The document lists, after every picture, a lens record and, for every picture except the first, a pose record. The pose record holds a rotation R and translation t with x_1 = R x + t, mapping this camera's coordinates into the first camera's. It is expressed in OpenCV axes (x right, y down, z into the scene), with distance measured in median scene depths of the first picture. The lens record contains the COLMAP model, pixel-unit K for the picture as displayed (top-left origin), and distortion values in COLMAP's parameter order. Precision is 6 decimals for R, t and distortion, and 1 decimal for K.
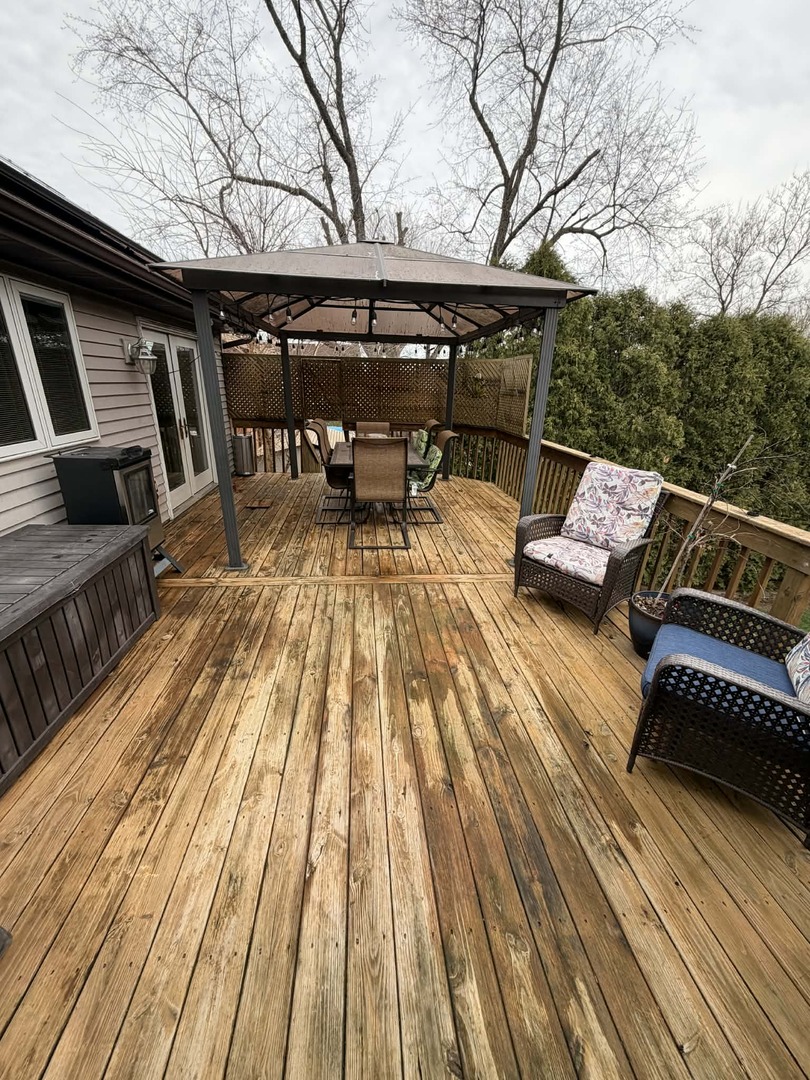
lens RADIAL K [[428.0, 0, 404.2], [0, 428.0, 539.7], [0, 0, 1]] dist [0.001135, -0.000292]
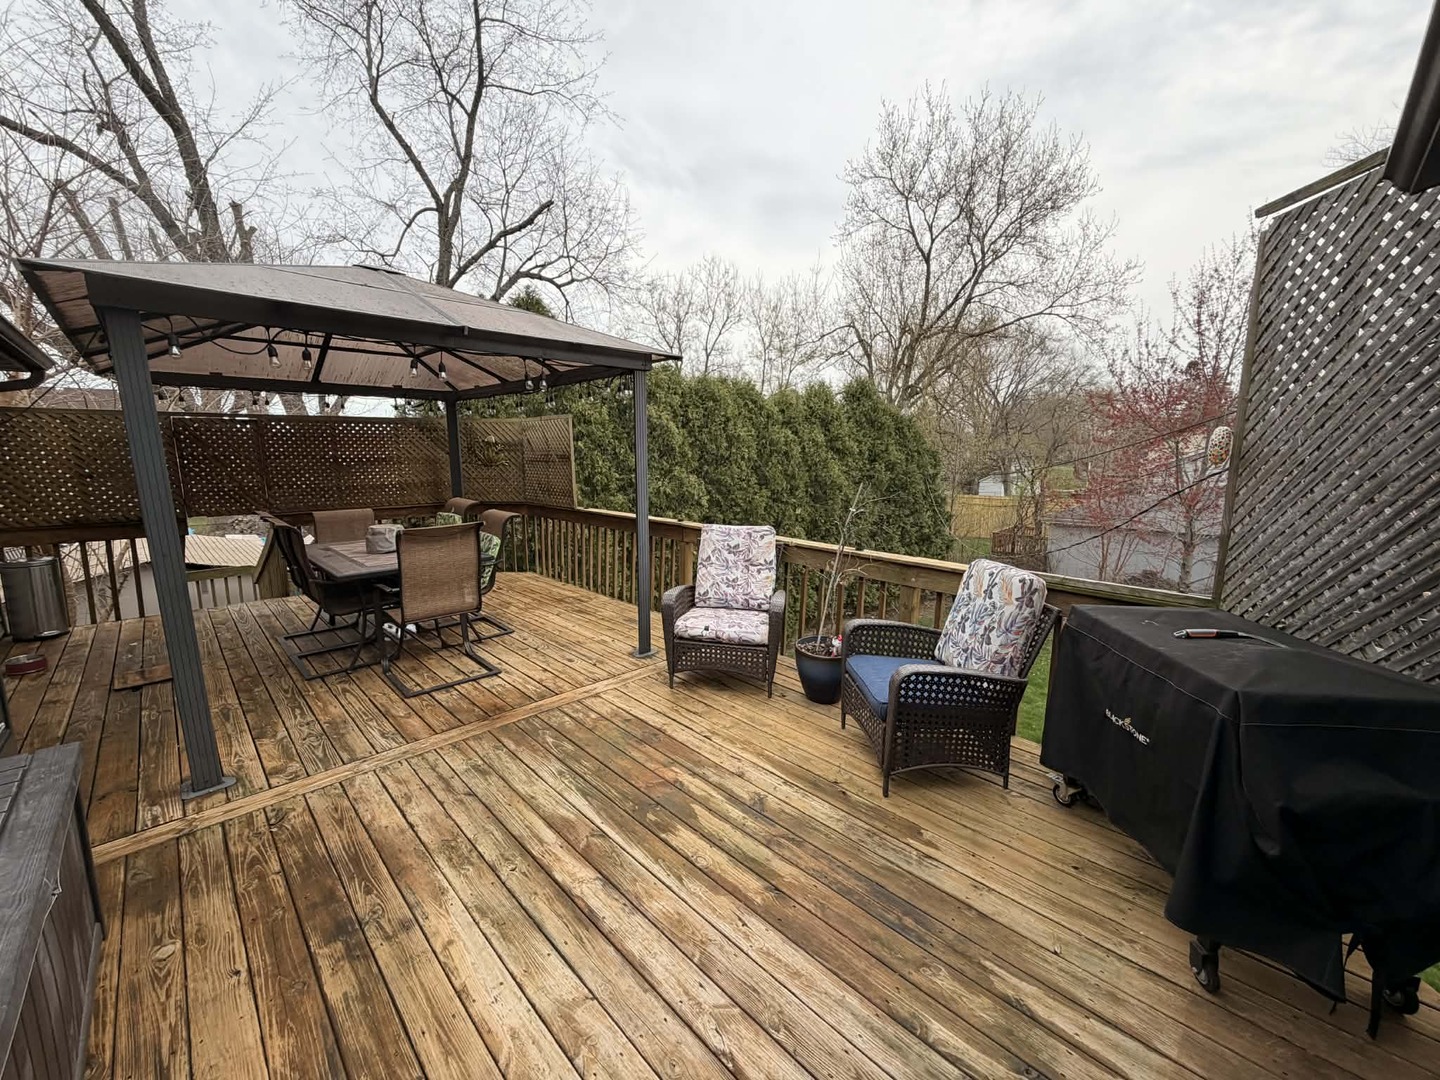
lens RADIAL K [[570.7, 0, 719.0], [0, 570.7, 545.0], [0, 0, 1]] dist [0.001135, -0.000292]
pose [[0.780054, -0.132445, 0.611534, -0.270722], [0.237688, 0.966802, -0.093798, -0.010172], [-0.578809, 0.218522, 0.785639, 0.000886]]
